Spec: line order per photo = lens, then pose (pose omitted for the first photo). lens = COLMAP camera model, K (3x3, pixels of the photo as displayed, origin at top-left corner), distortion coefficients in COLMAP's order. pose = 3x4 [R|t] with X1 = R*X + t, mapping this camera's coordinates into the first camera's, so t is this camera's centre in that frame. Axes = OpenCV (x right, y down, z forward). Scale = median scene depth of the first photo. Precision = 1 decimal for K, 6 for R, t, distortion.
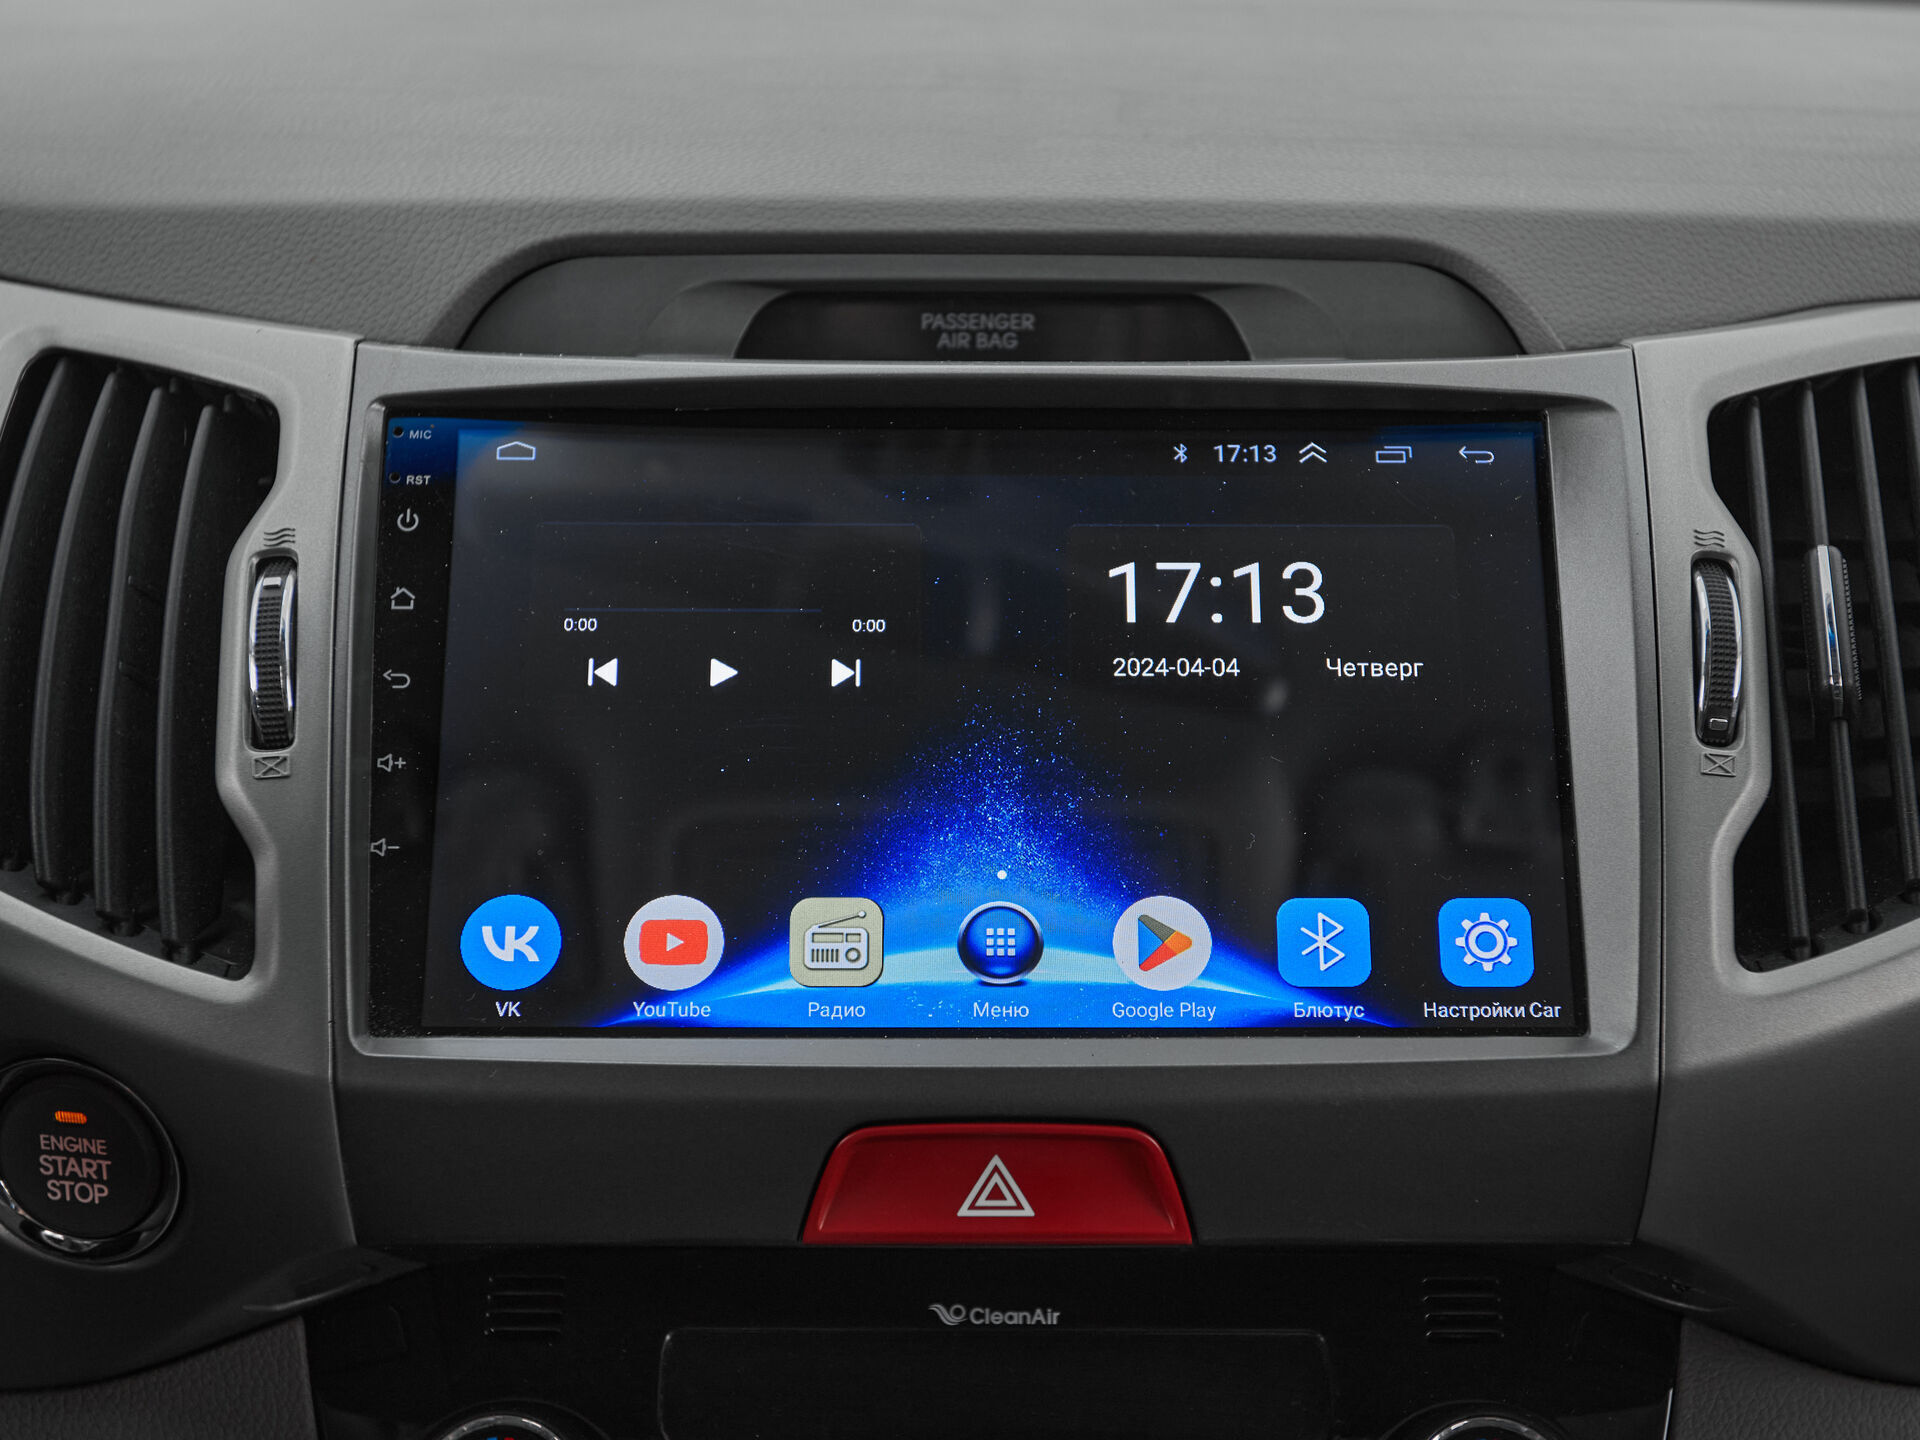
lens RADIAL K [[2560.6, 0, 960.0], [0, 2560.6, 720.0], [0, 0, 1]] dist [0.007639, 0.004872]
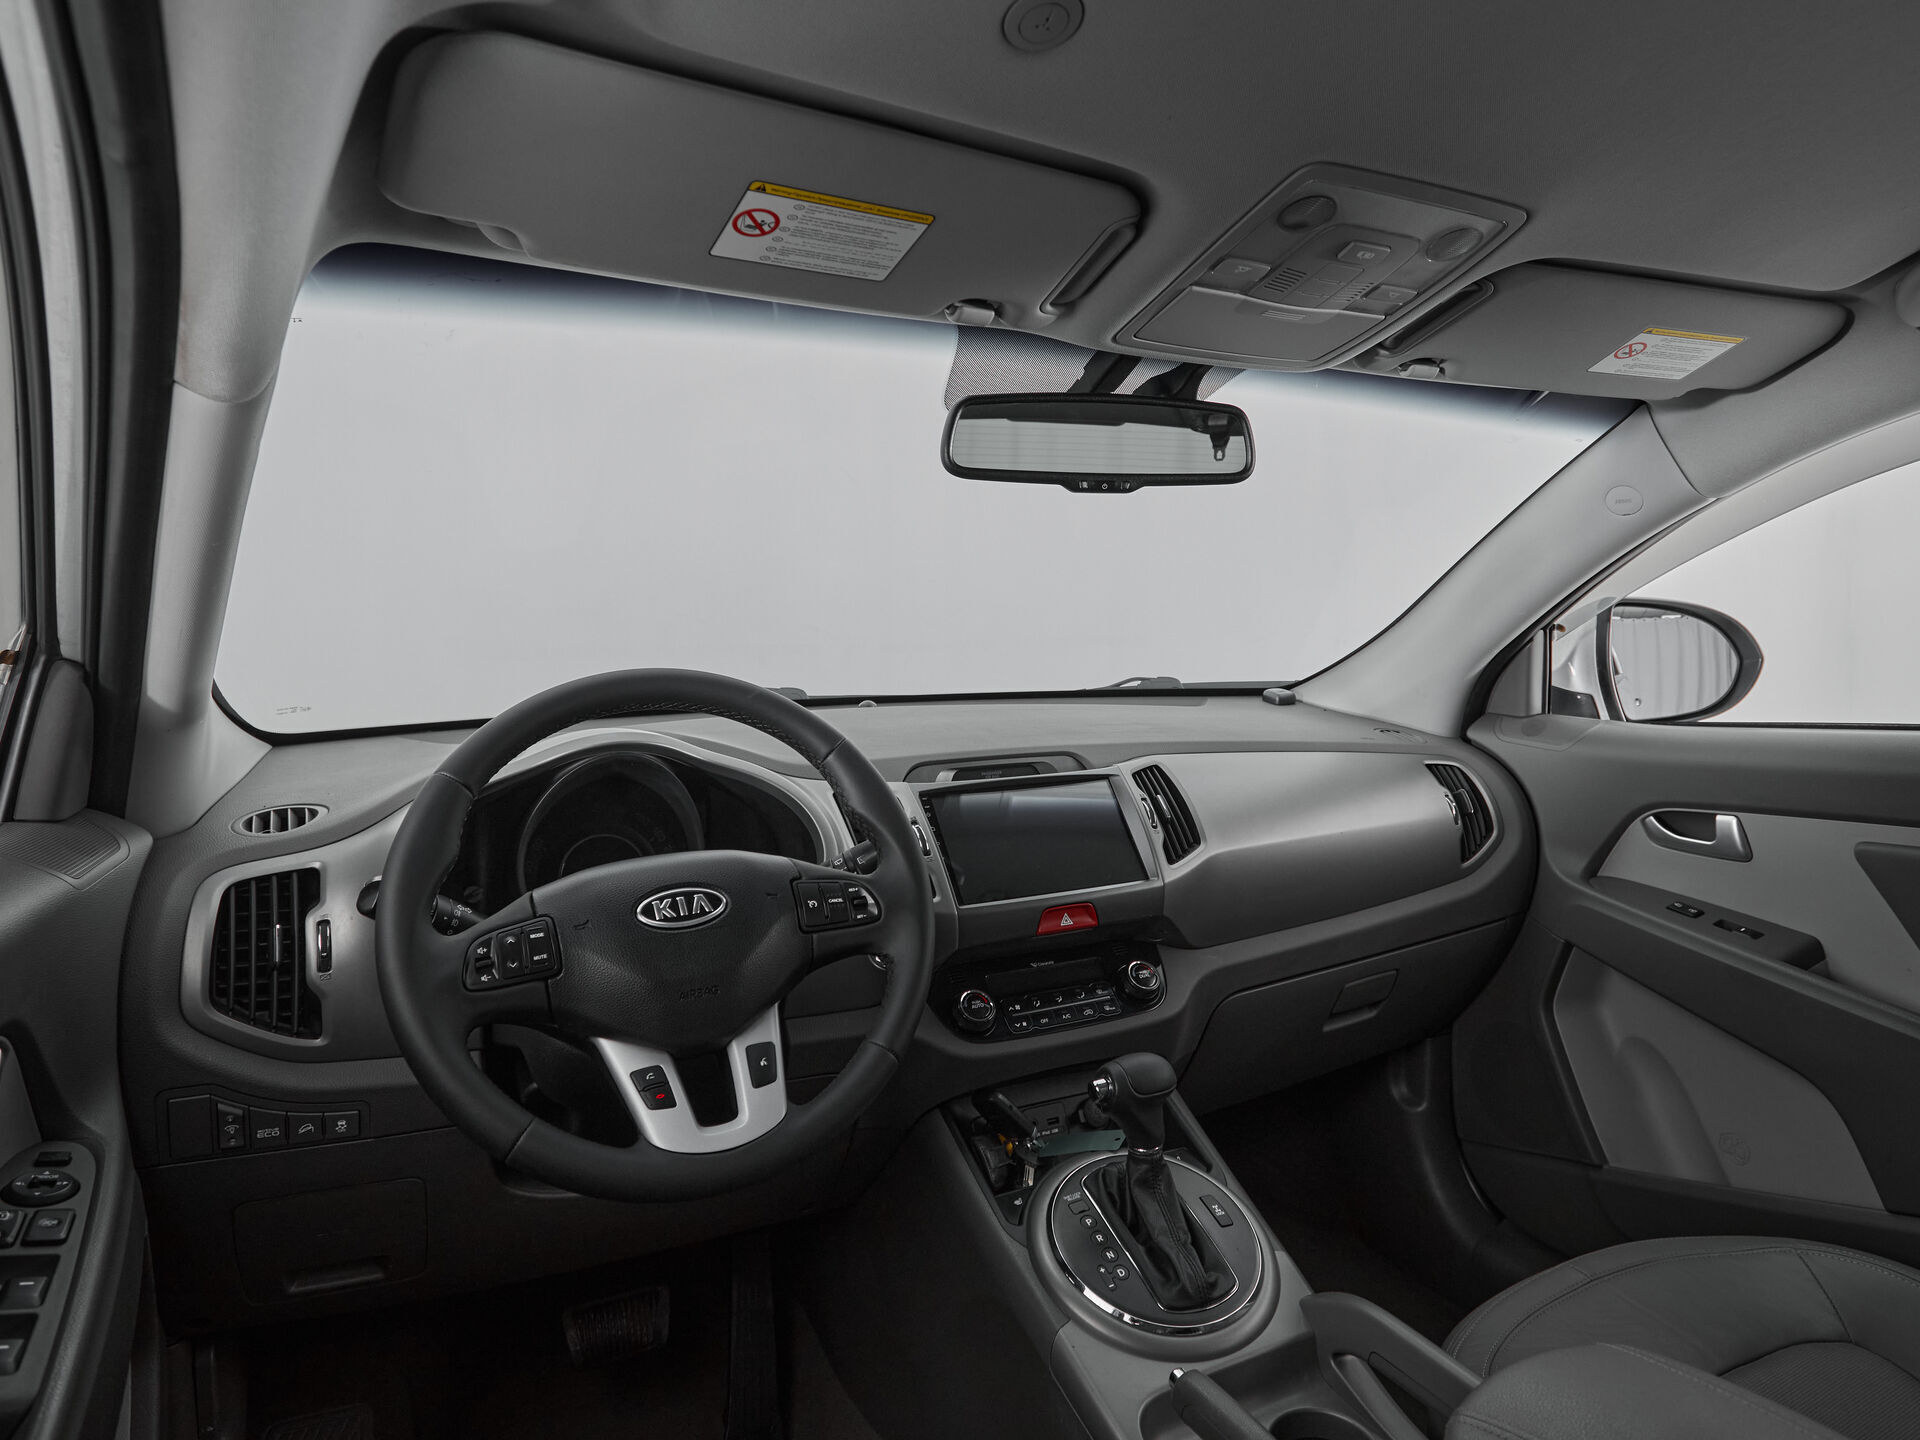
lens RADIAL K [[1180.5, 0, 996.8], [0, 1180.5, 661.8], [0, 0, 1]] dist [-0.001839, -0.002428]
pose [[0.891592, -0.034656, 0.451512, -1.161270], [0.167086, 0.951891, -0.256879, 0.263812], [-0.420888, 0.304472, 0.854488, -1.186954]]
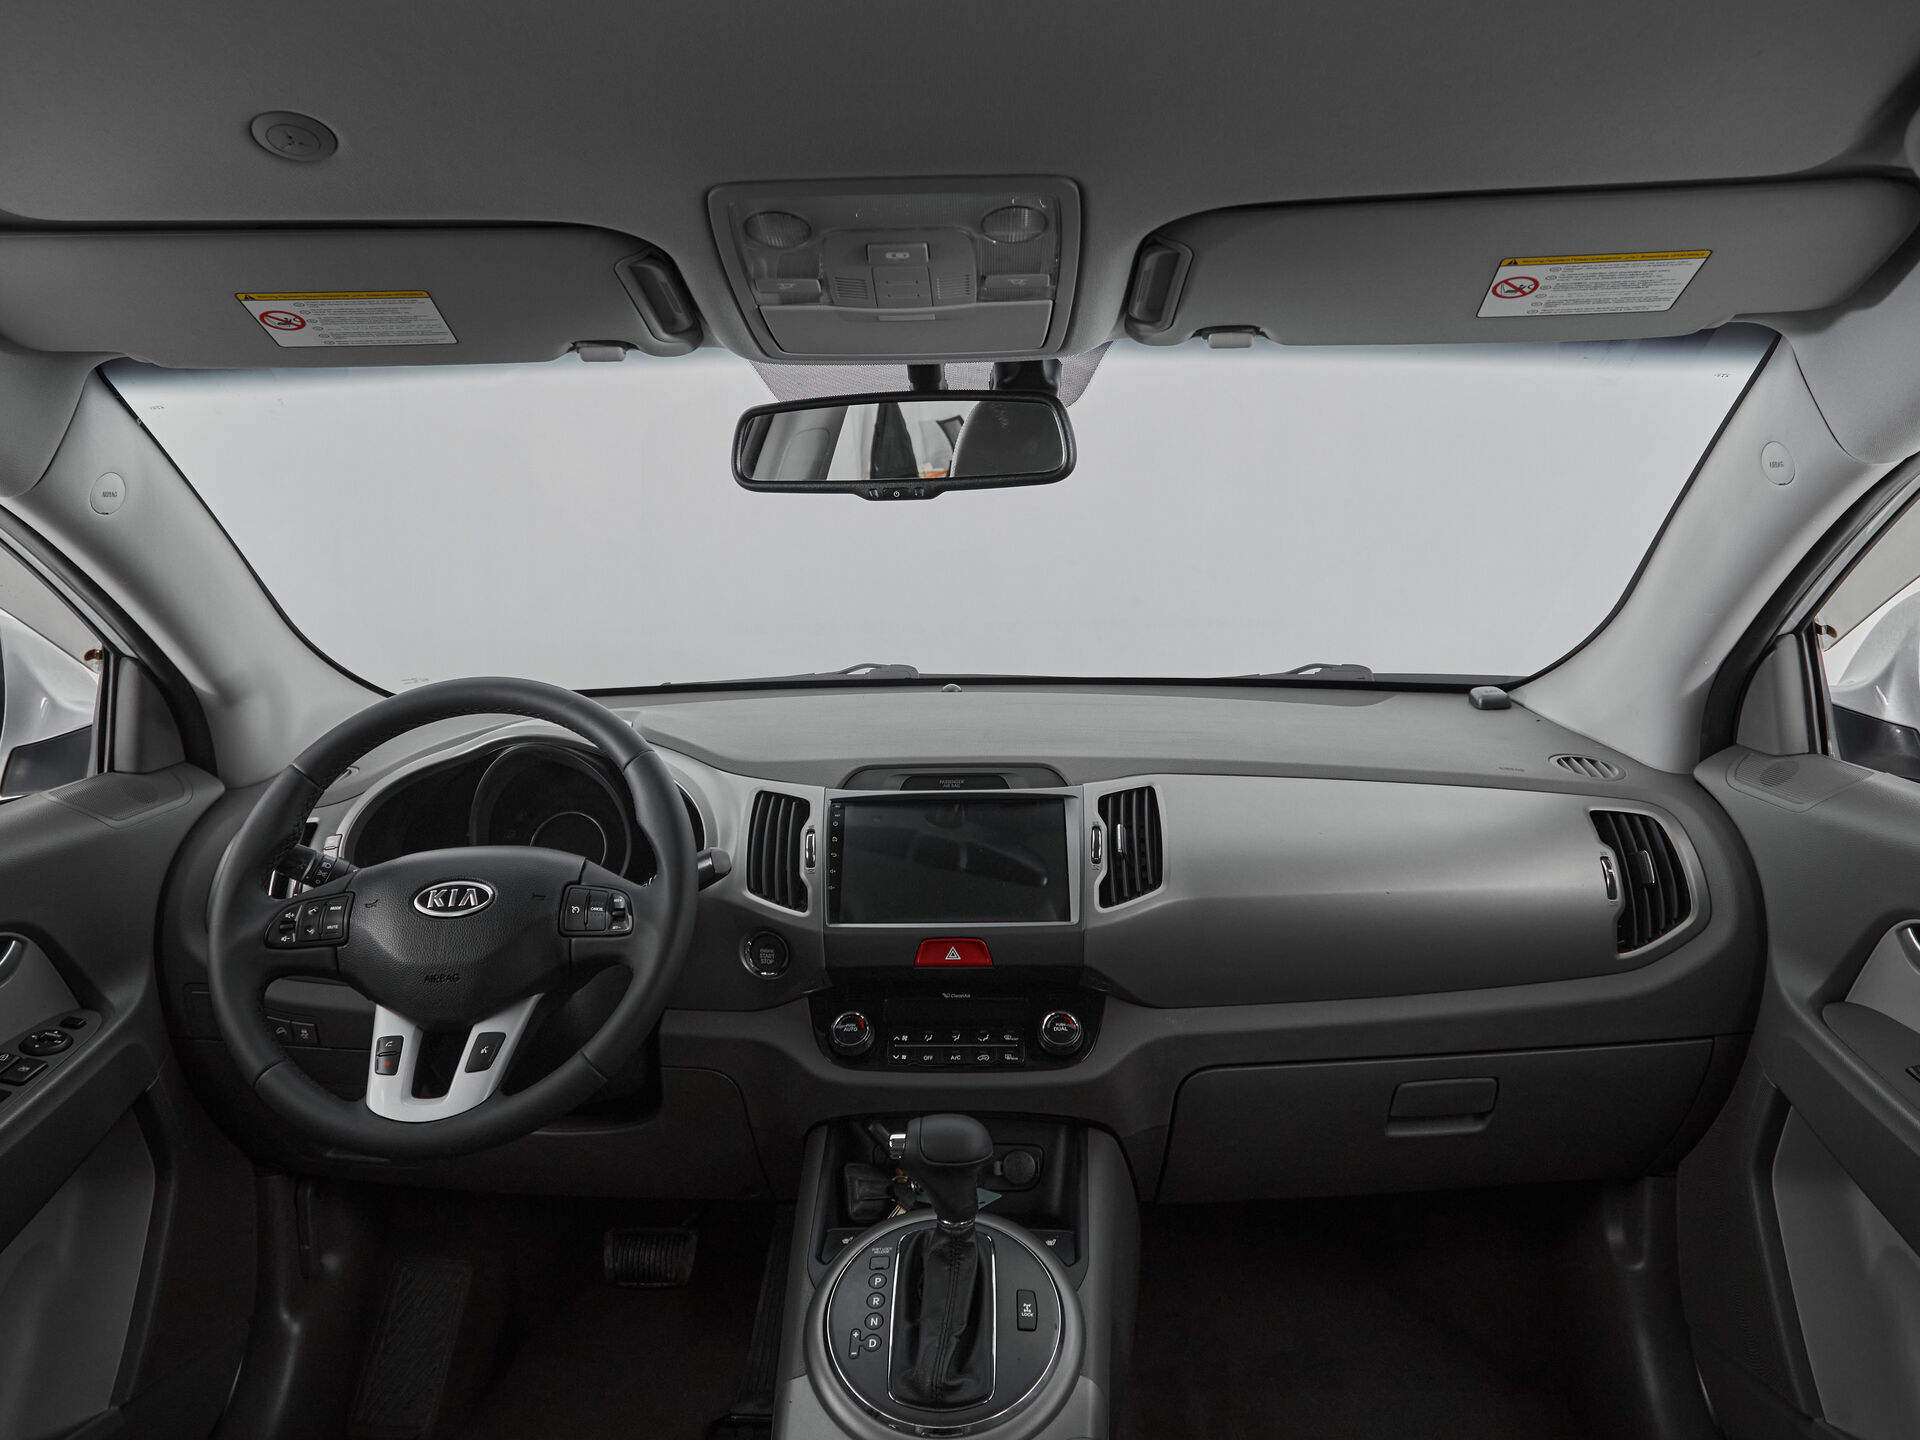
lens RADIAL K [[1284.4, 0, 922.4], [0, 1284.4, 623.7], [0, 0, 1]] dist [-0.001670, -0.003153]
pose [[0.998191, -0.023176, -0.055483, 0.101936], [0.007436, 0.963232, -0.268569, 0.220740], [0.059668, 0.267671, 0.961661, -1.503089]]
